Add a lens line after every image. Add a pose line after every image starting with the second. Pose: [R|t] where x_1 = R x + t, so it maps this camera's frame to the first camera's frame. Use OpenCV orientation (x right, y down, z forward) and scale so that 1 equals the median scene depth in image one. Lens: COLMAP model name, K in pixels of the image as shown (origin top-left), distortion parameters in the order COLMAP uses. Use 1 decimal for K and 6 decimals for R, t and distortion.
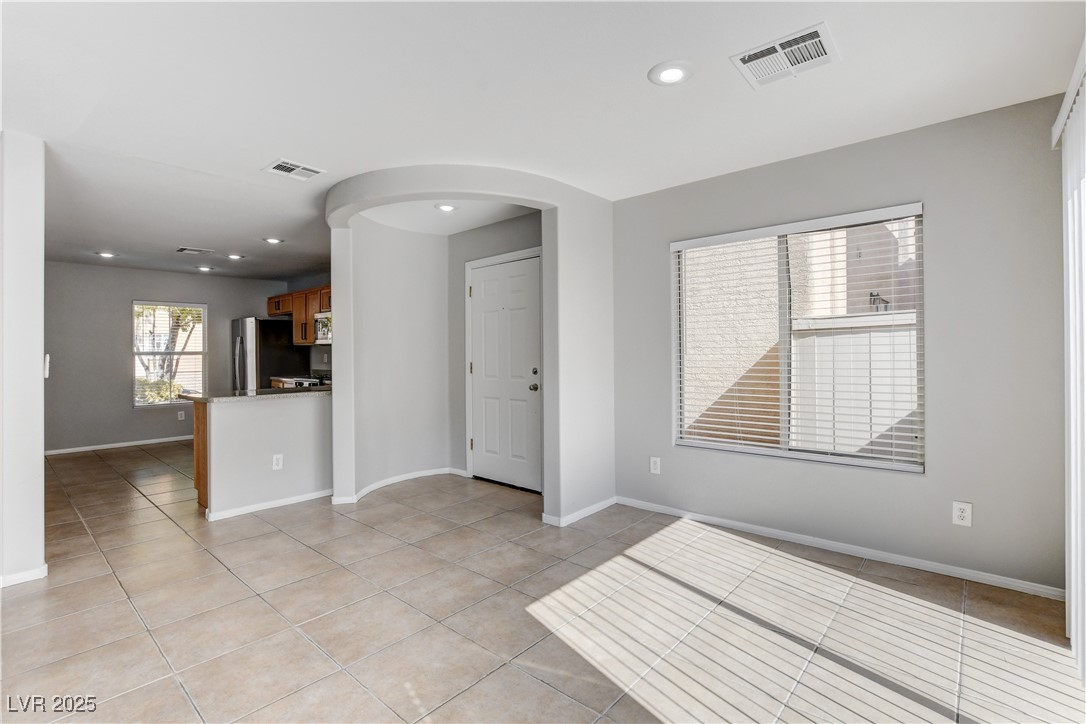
lens RADIAL K [[496.3, 0, 543.5], [0, 496.3, 353.6], [0, 0, 1]] dist [-0.020492, -0.000047]
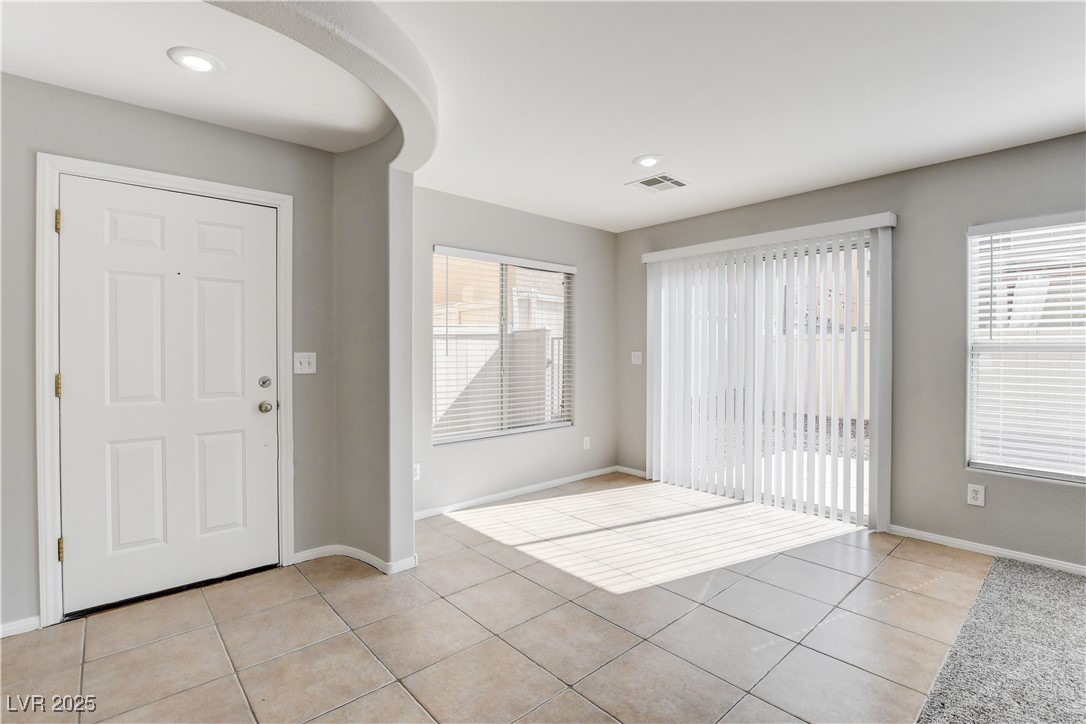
lens RADIAL K [[496.3, 0, 538.5], [0, 496.3, 358.6], [0, 0, 1]] dist [-0.020492, -0.000047]
pose [[0.134607, -0.002991, 0.990895, -0.818129], [0.004151, 0.999988, 0.002454, 0.006163], [-0.990890, 0.003783, 0.134618, 0.756277]]
